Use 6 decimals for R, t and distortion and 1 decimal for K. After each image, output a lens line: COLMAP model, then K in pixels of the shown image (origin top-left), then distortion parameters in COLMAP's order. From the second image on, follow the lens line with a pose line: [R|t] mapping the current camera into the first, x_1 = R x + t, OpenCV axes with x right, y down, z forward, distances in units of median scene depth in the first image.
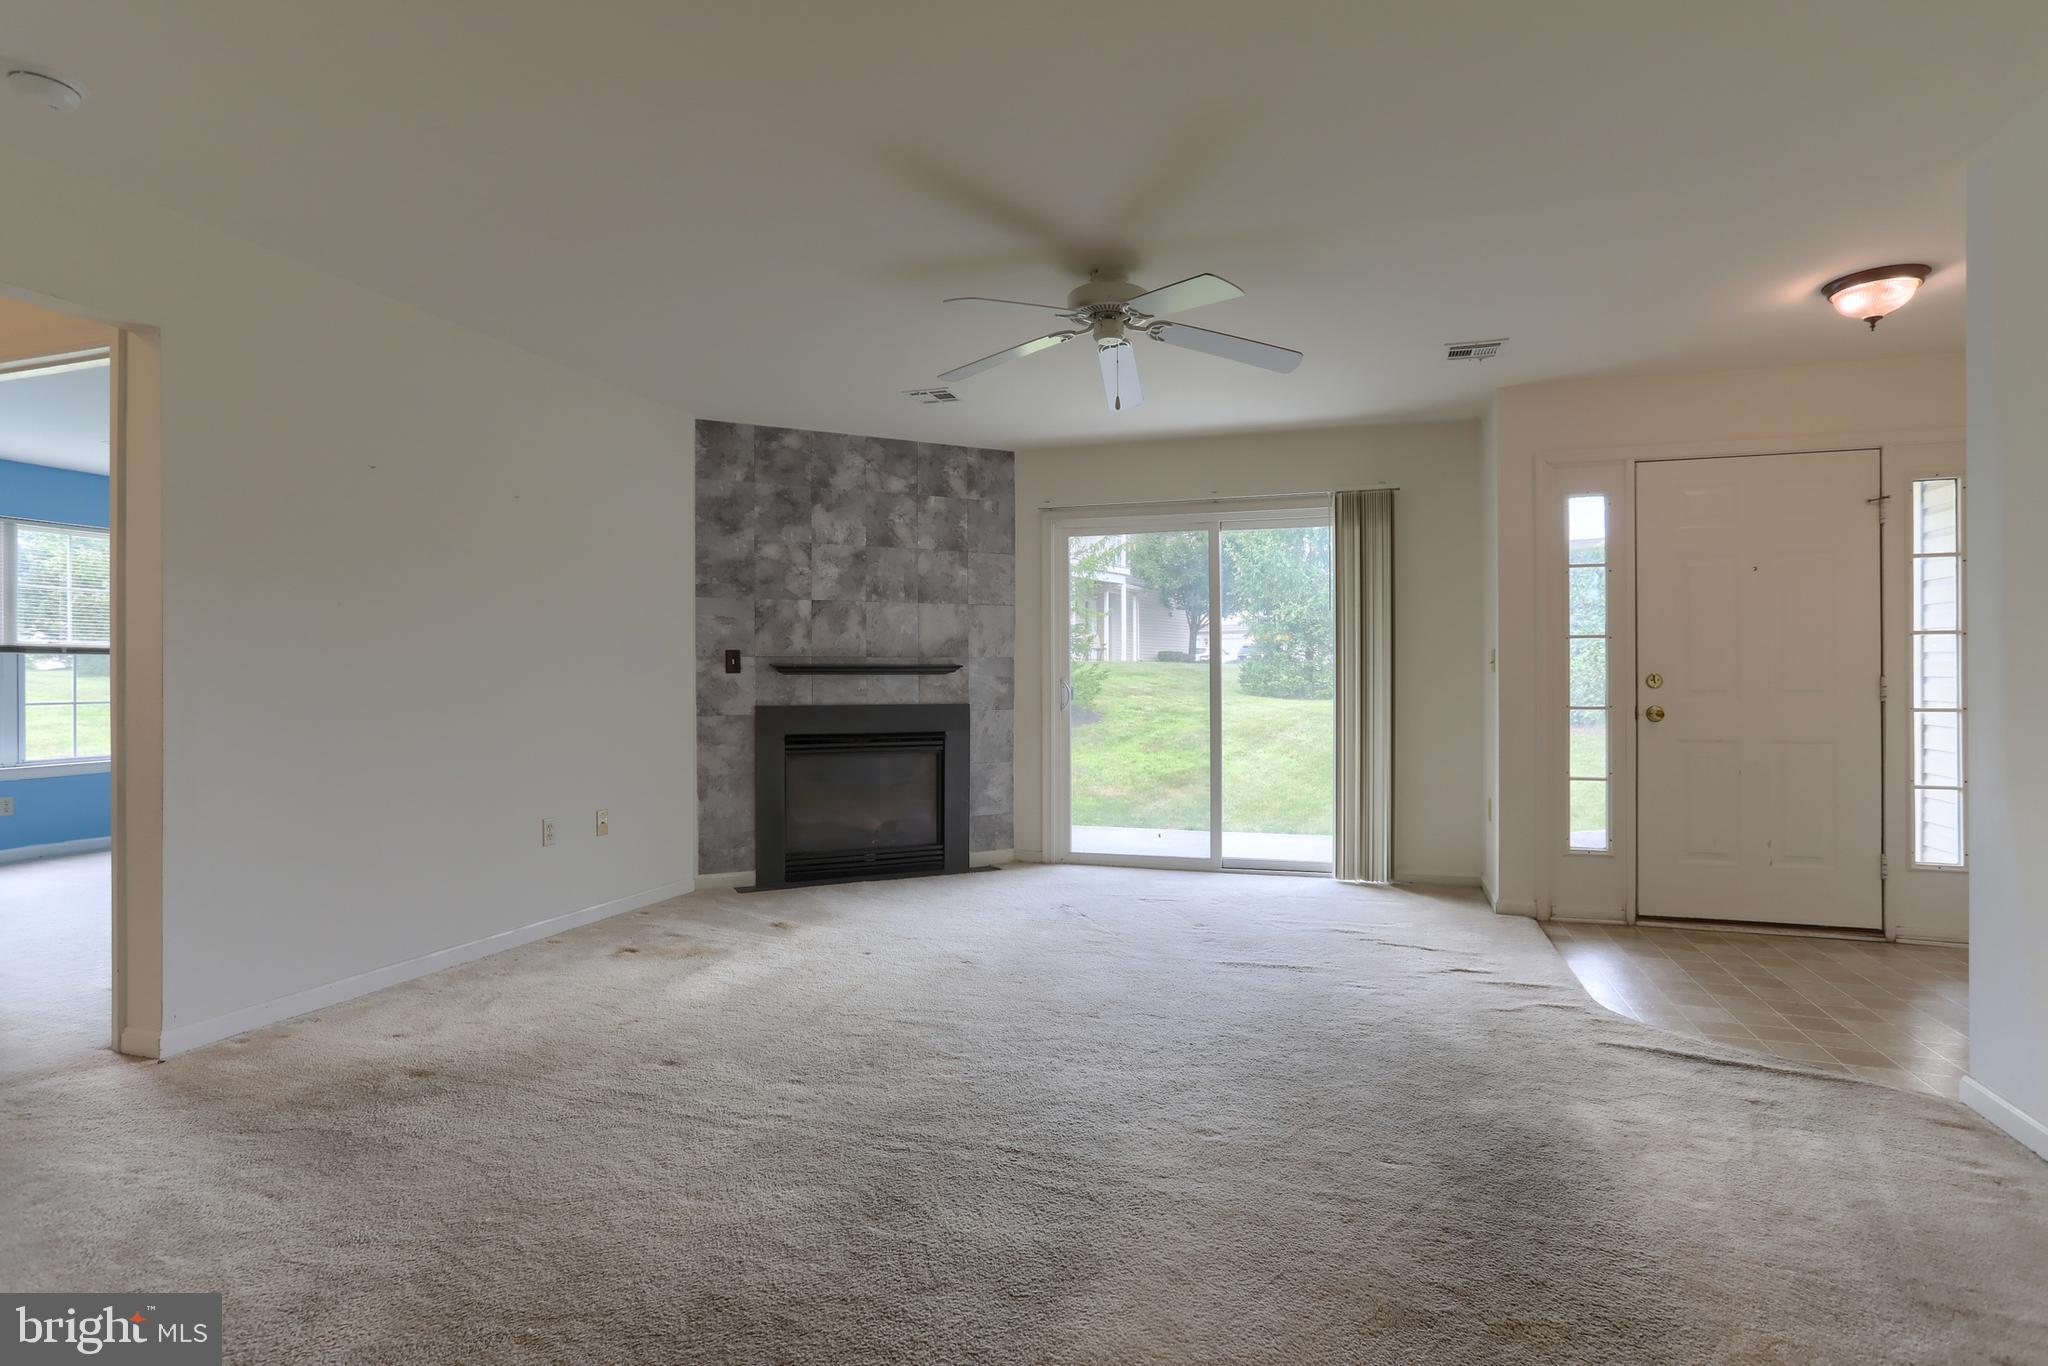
lens RADIAL K [[1026.1, 0, 1023.3], [0, 1026.1, 678.1], [0, 0, 1]] dist [-0.045864, 0.030507]
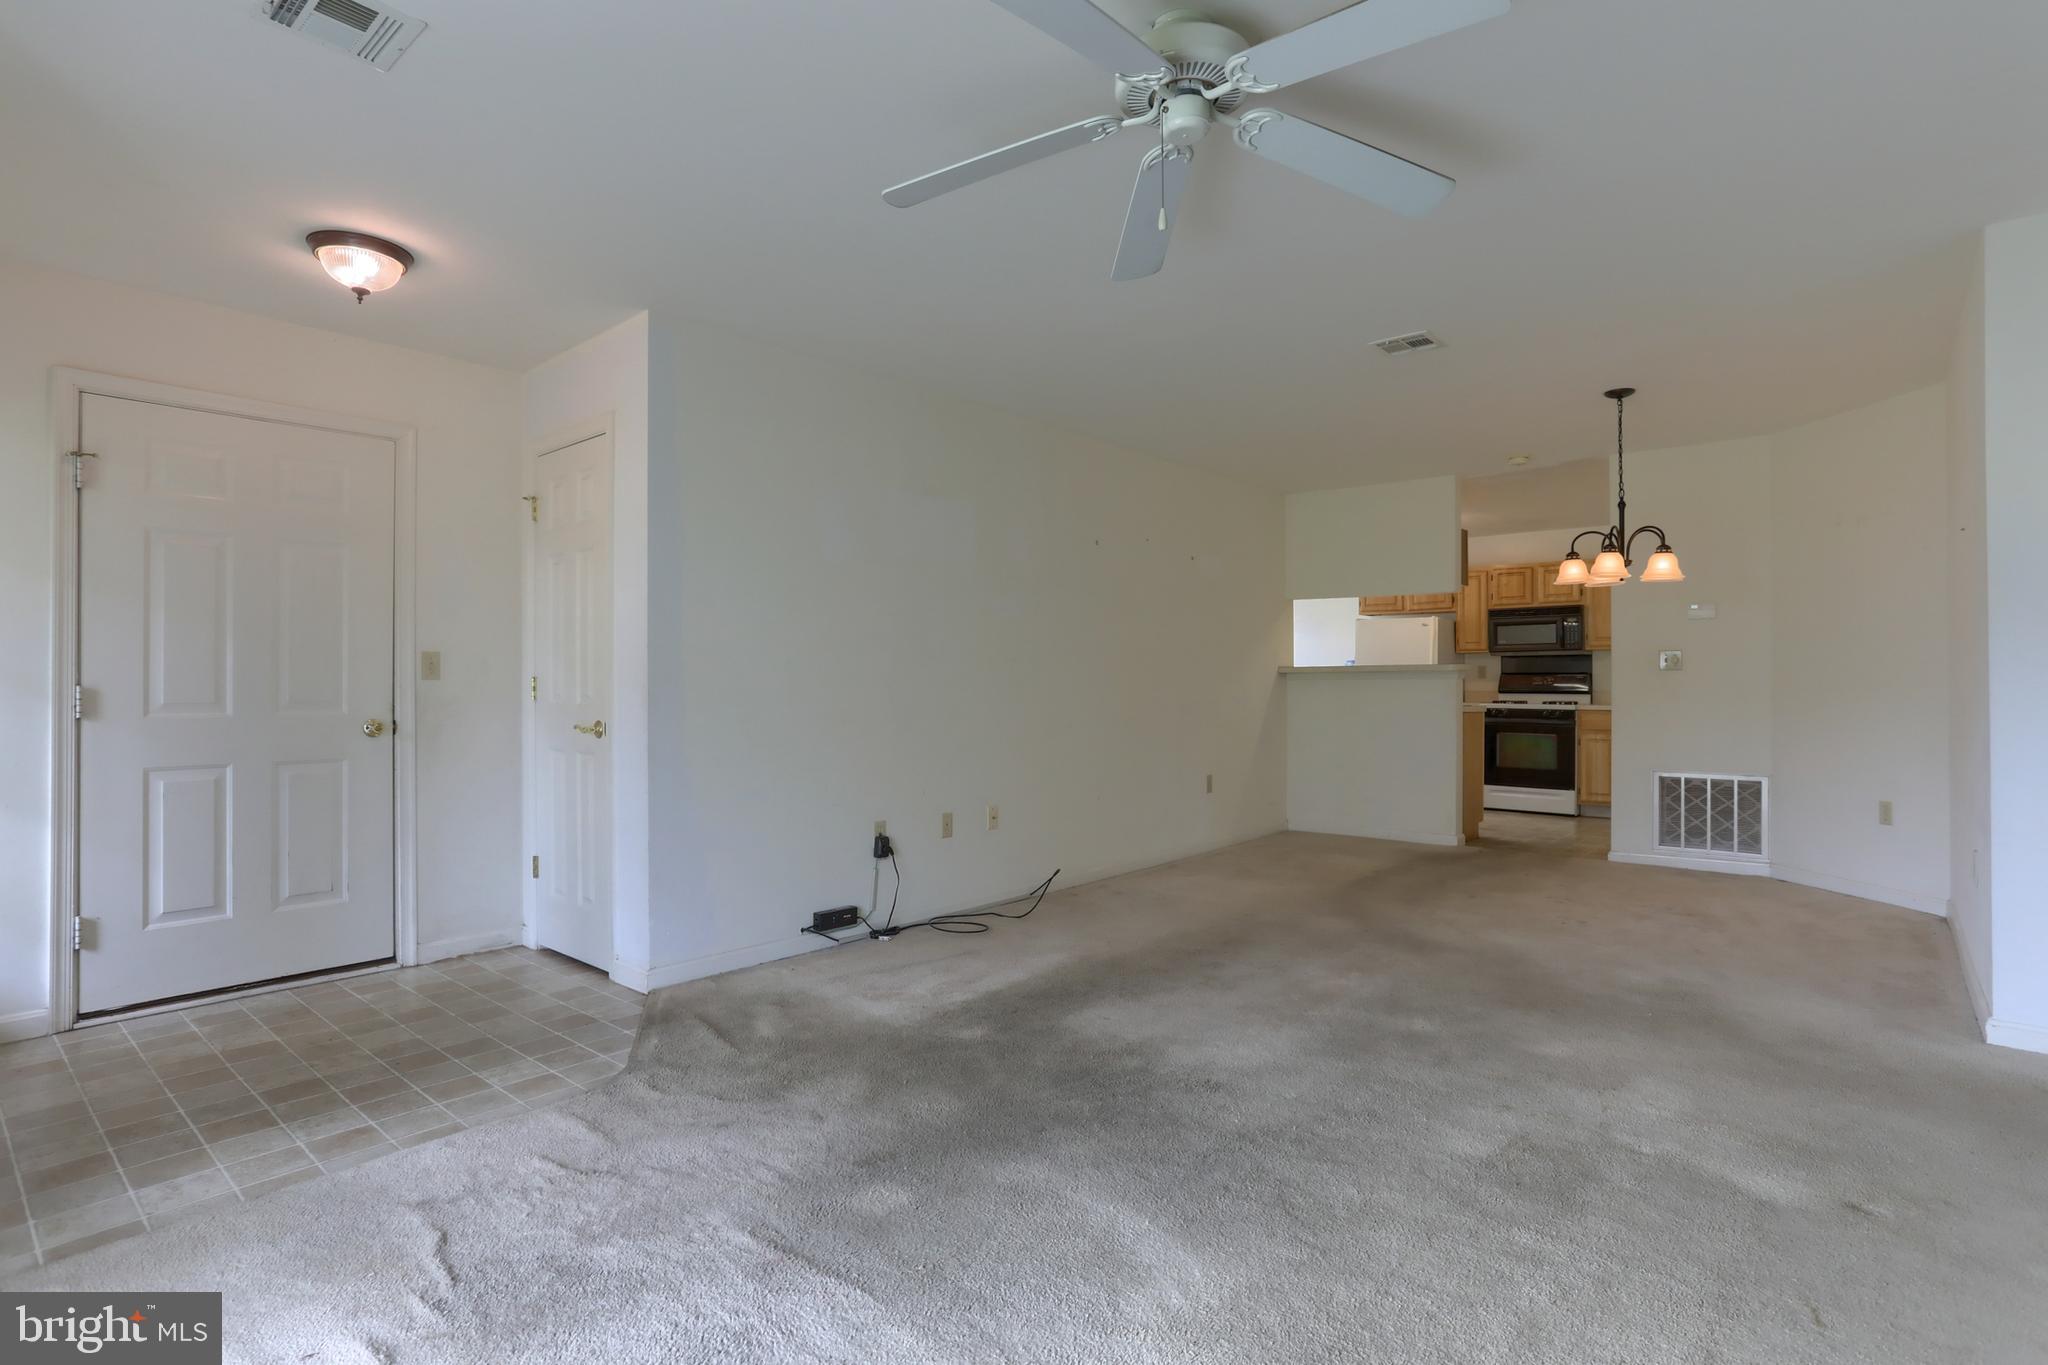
lens RADIAL K [[1026.1, 0, 1036.8], [0, 1026.1, 676.6], [0, 0, 1]] dist [-0.045864, 0.030507]
pose [[-0.925821, 0.004538, 0.377936, -0.041419], [0.002884, 0.999984, -0.004942, -0.001091], [-0.377952, -0.003485, -0.925819, 1.006395]]
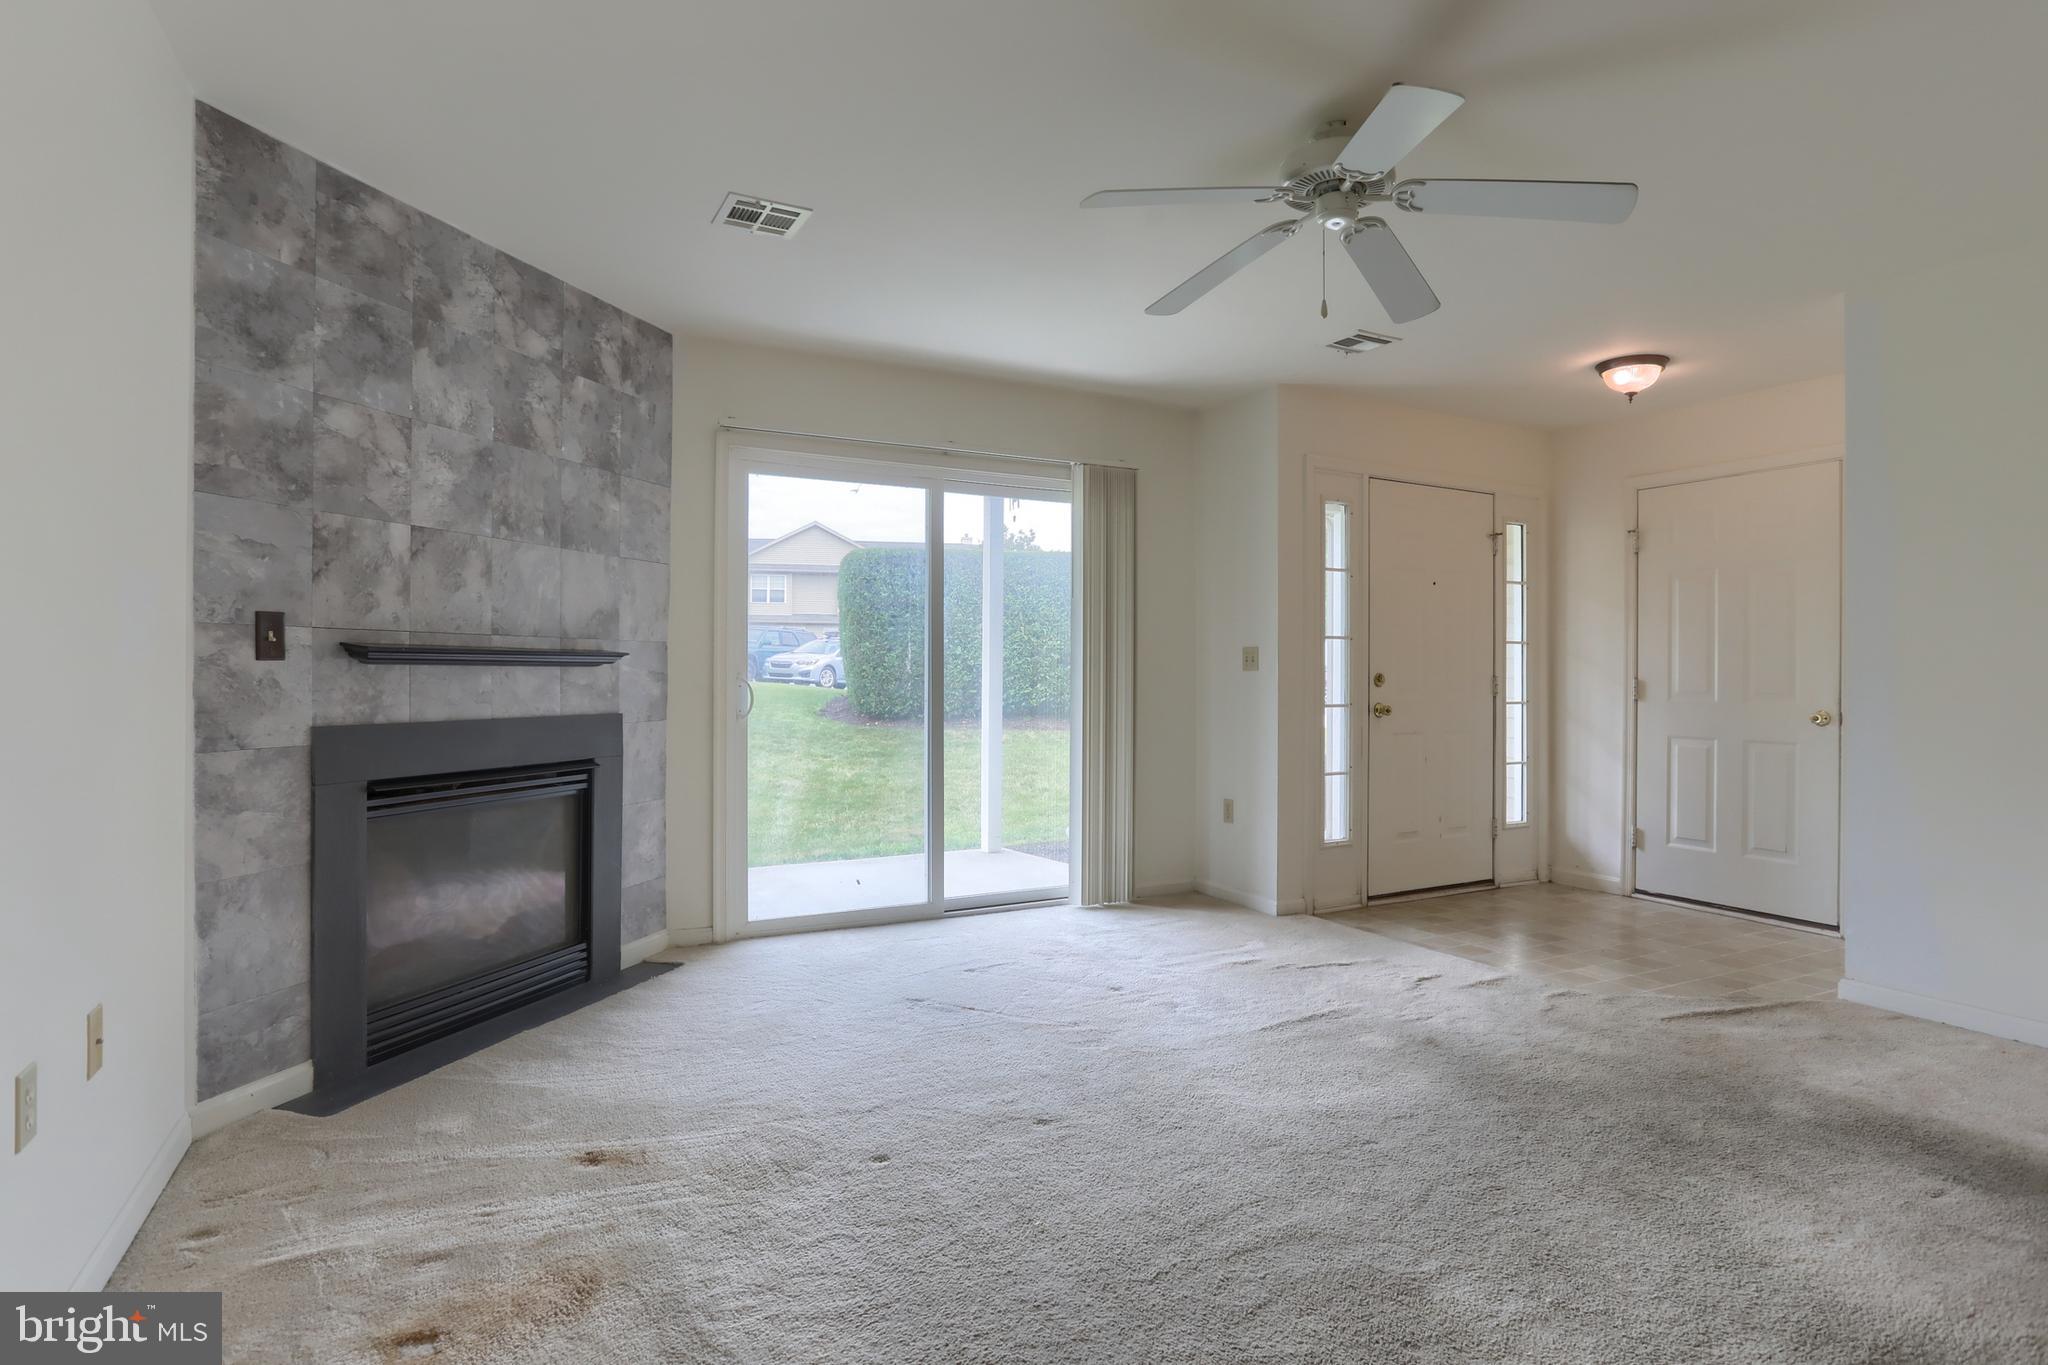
lens RADIAL K [[1077.2, 0, 1029.6], [0, 1077.2, 665.4], [0, 0, 1]] dist [-0.045927, 0.024116]
pose [[0.686355, 0.011061, 0.727182, -0.395736], [-0.006533, 0.999938, -0.009043, -0.000268], [-0.727237, 0.001456, 0.686385, 0.396352]]
